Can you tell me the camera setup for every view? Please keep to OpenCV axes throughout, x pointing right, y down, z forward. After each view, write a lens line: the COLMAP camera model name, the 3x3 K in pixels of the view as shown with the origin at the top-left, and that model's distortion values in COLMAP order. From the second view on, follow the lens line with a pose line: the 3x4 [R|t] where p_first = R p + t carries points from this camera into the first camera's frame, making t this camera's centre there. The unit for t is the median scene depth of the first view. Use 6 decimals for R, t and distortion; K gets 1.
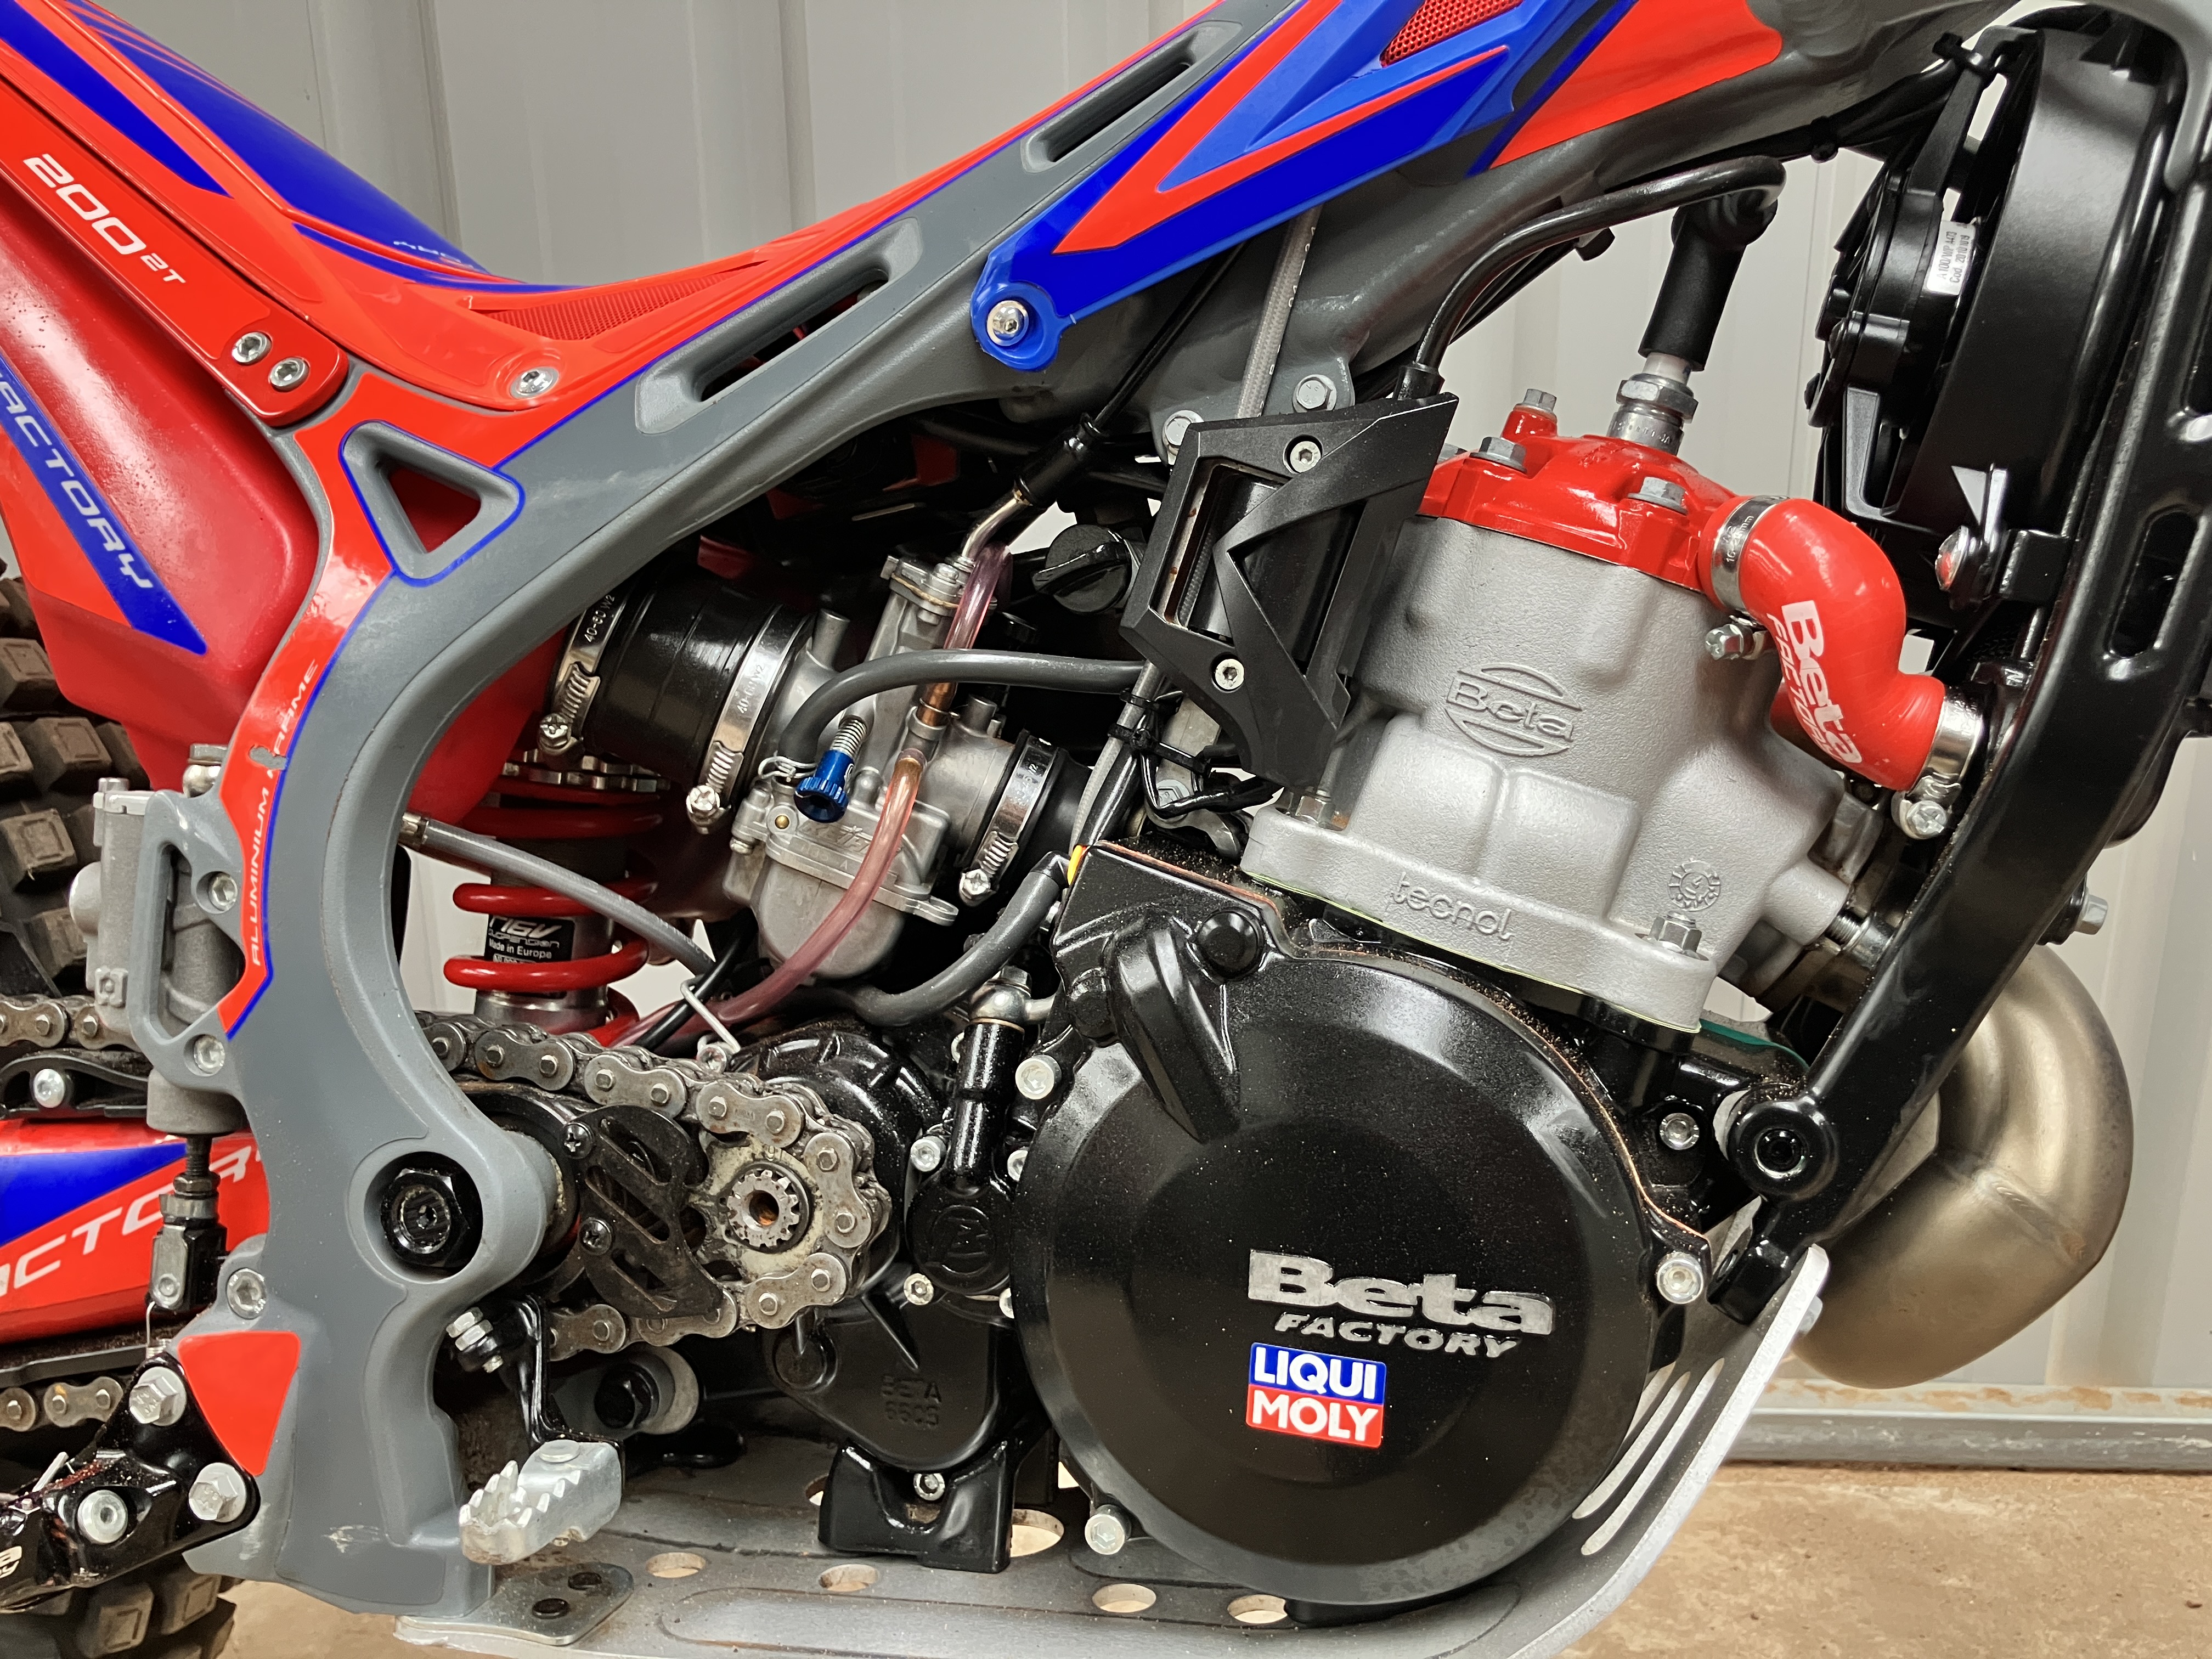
lens RADIAL K [[1951.6, 0, 1106.0], [0, 1951.6, 829.5], [0, 0, 1]] dist [-0.023368, -0.000790]
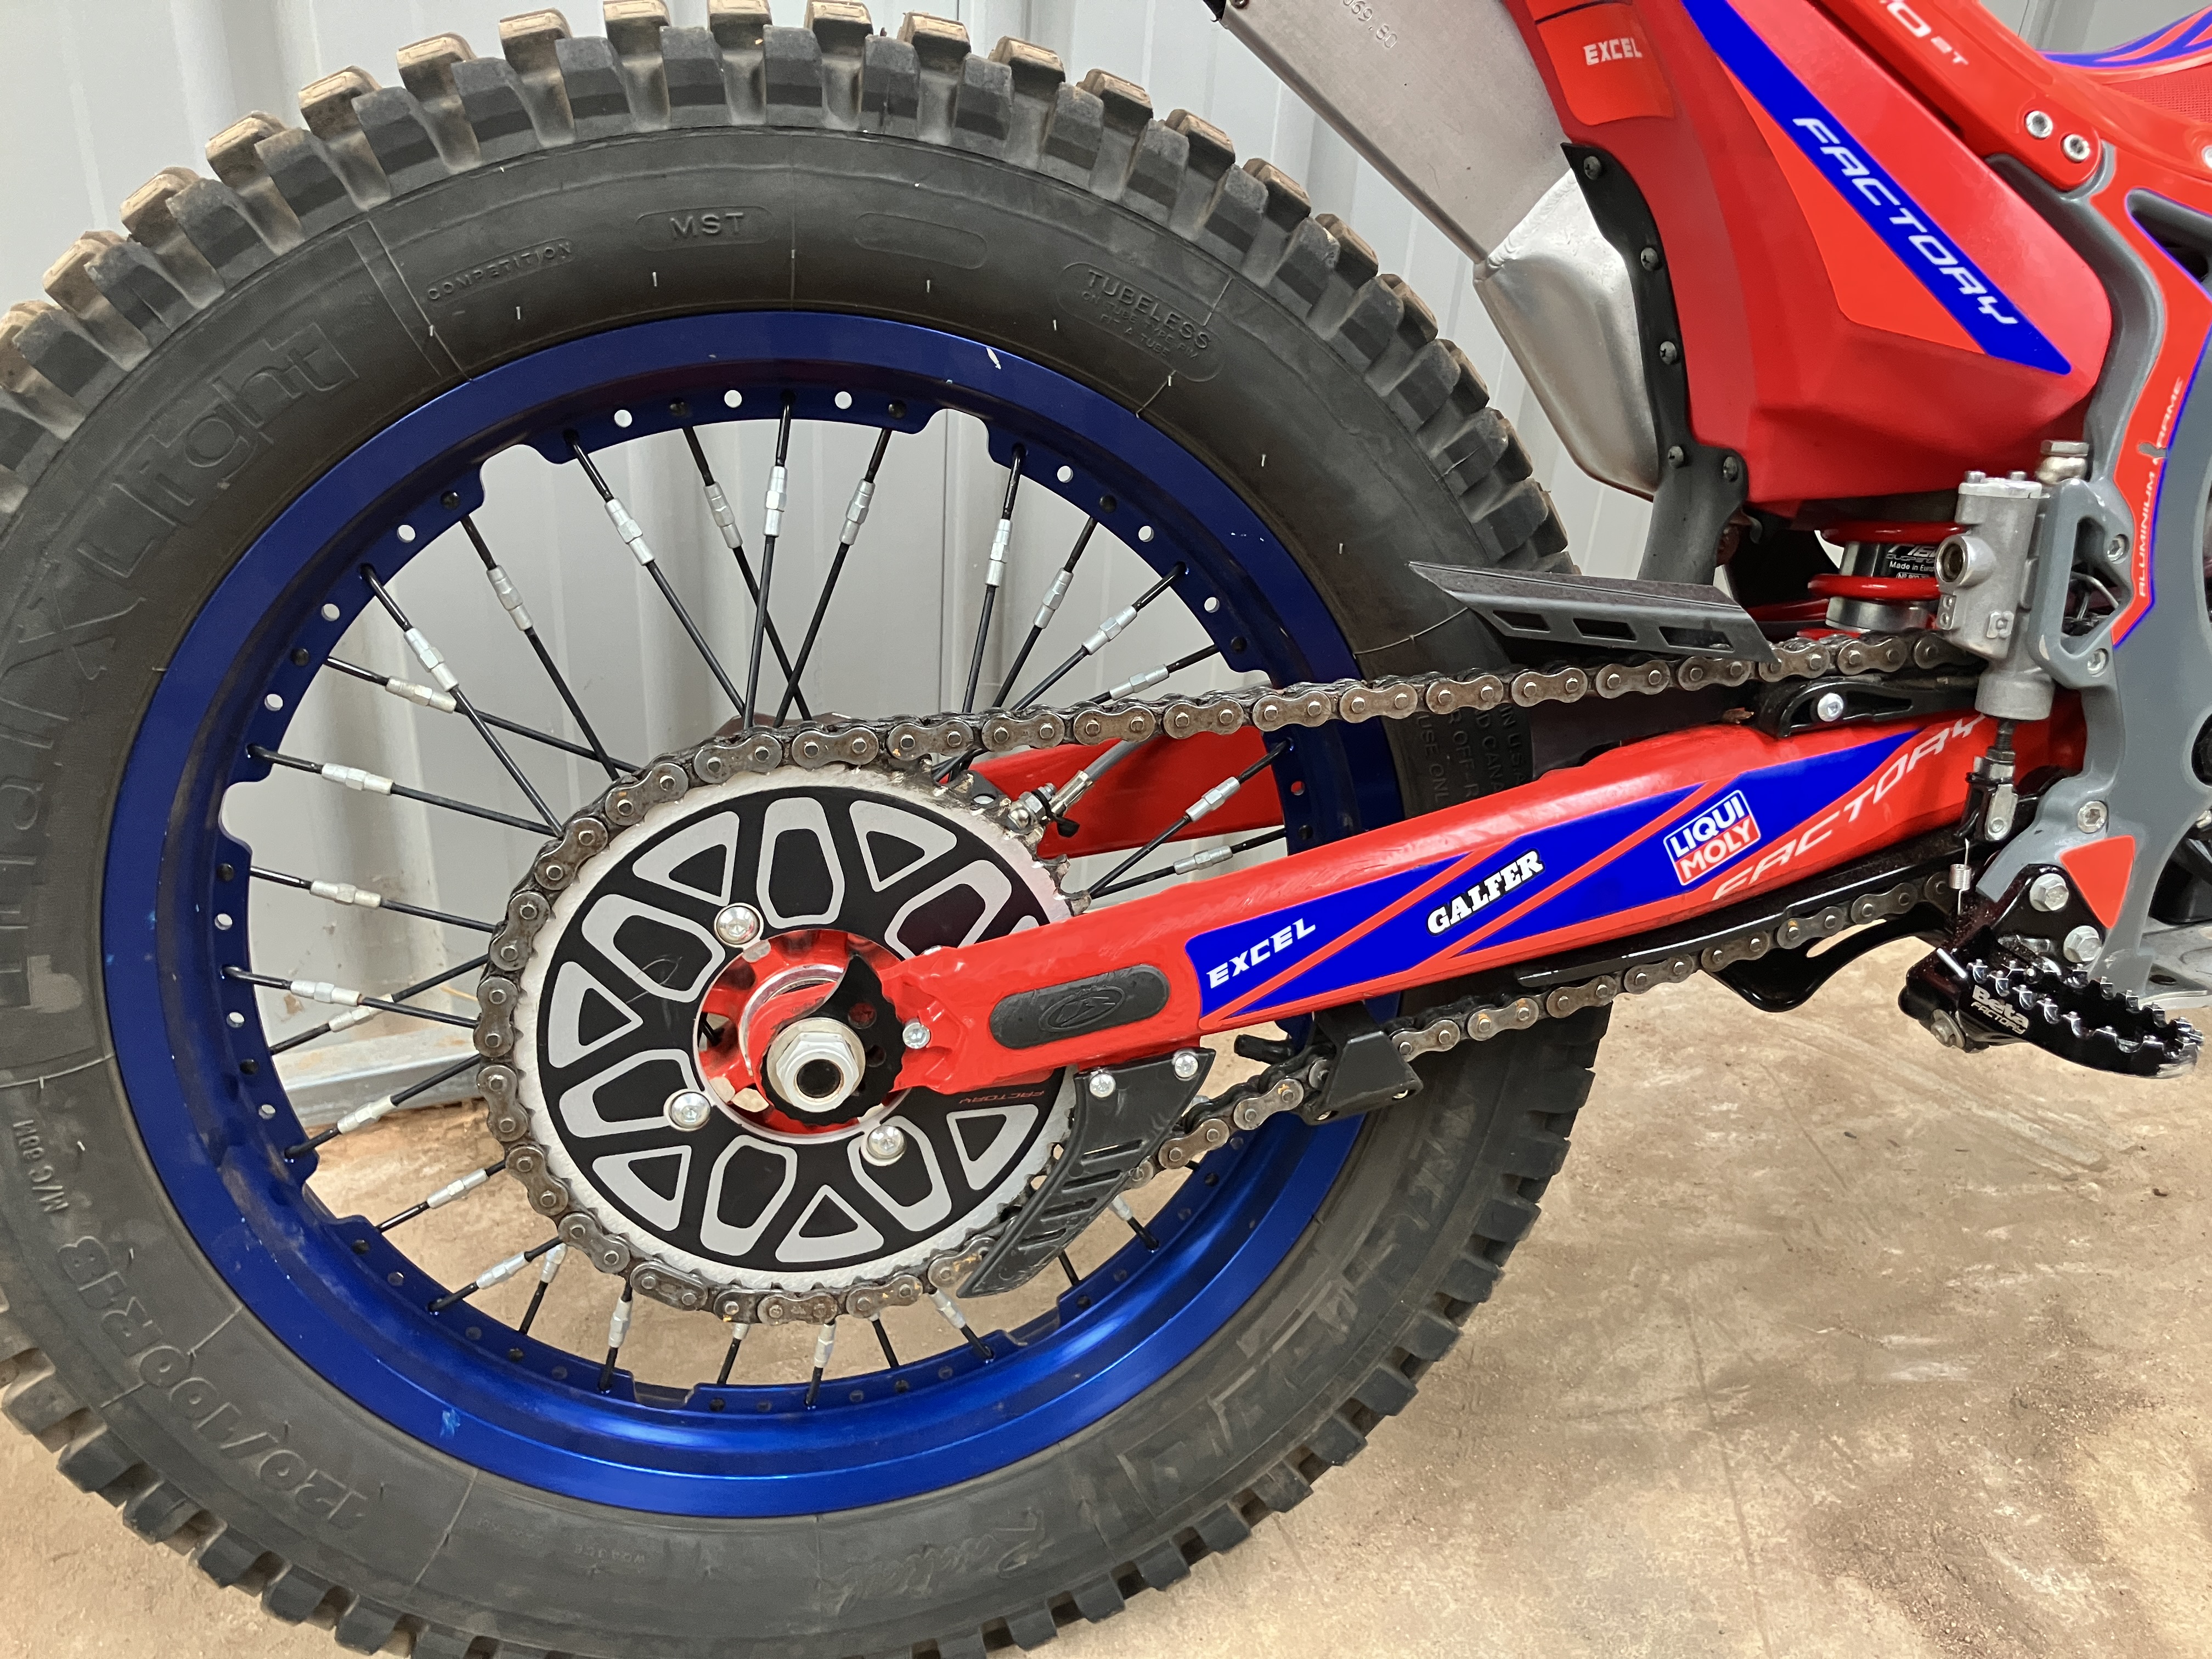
lens RADIAL K [[1778.4, 0, 1164.6], [0, 1778.4, 794.2], [0, 0, 1]] dist [0.033787, -0.060558]
pose [[0.885886, -0.157429, 0.436375, -1.662832], [0.051488, 0.968213, 0.244772, -0.147183], [-0.461038, -0.194372, 0.865831, 0.148052]]
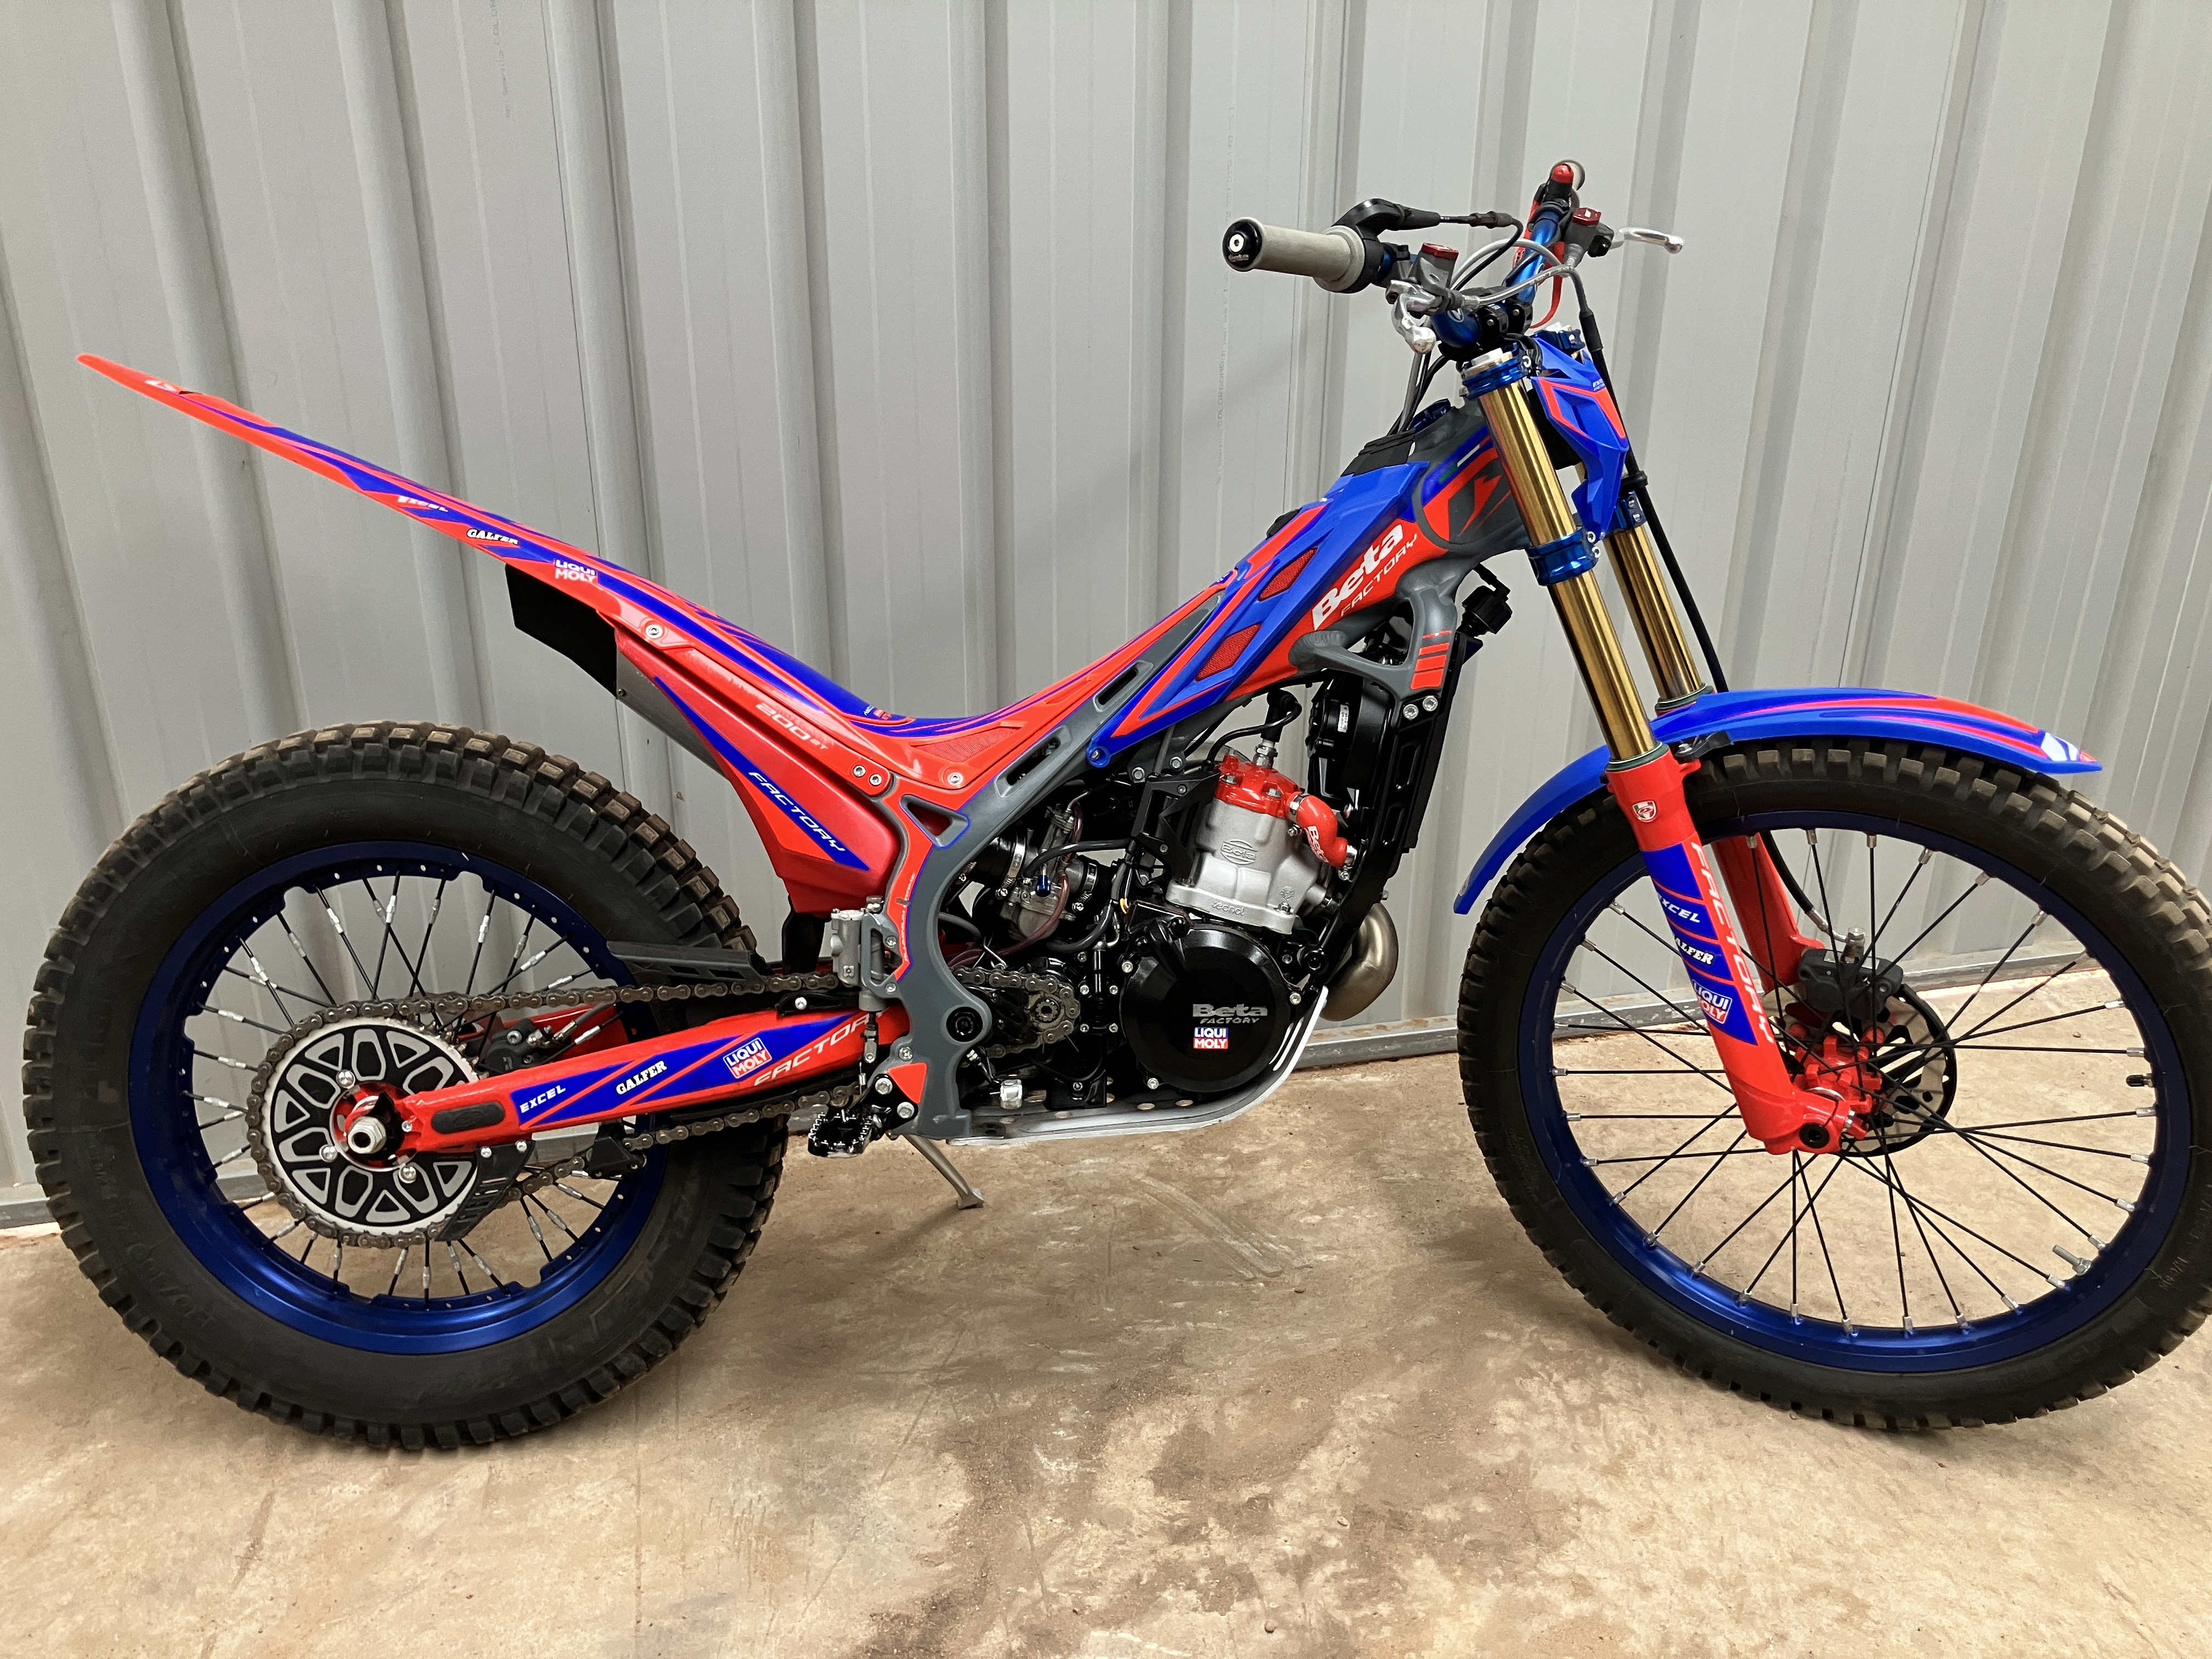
lens RADIAL K [[1778.4, 0, 1164.6], [0, 1778.4, 794.2], [0, 0, 1]] dist [0.033787, -0.060558]
pose [[0.951333, -0.090253, 0.294651, -0.892187], [0.060811, 0.992331, 0.107618, -0.532194], [-0.302104, -0.084462, 0.949526, -2.108184]]
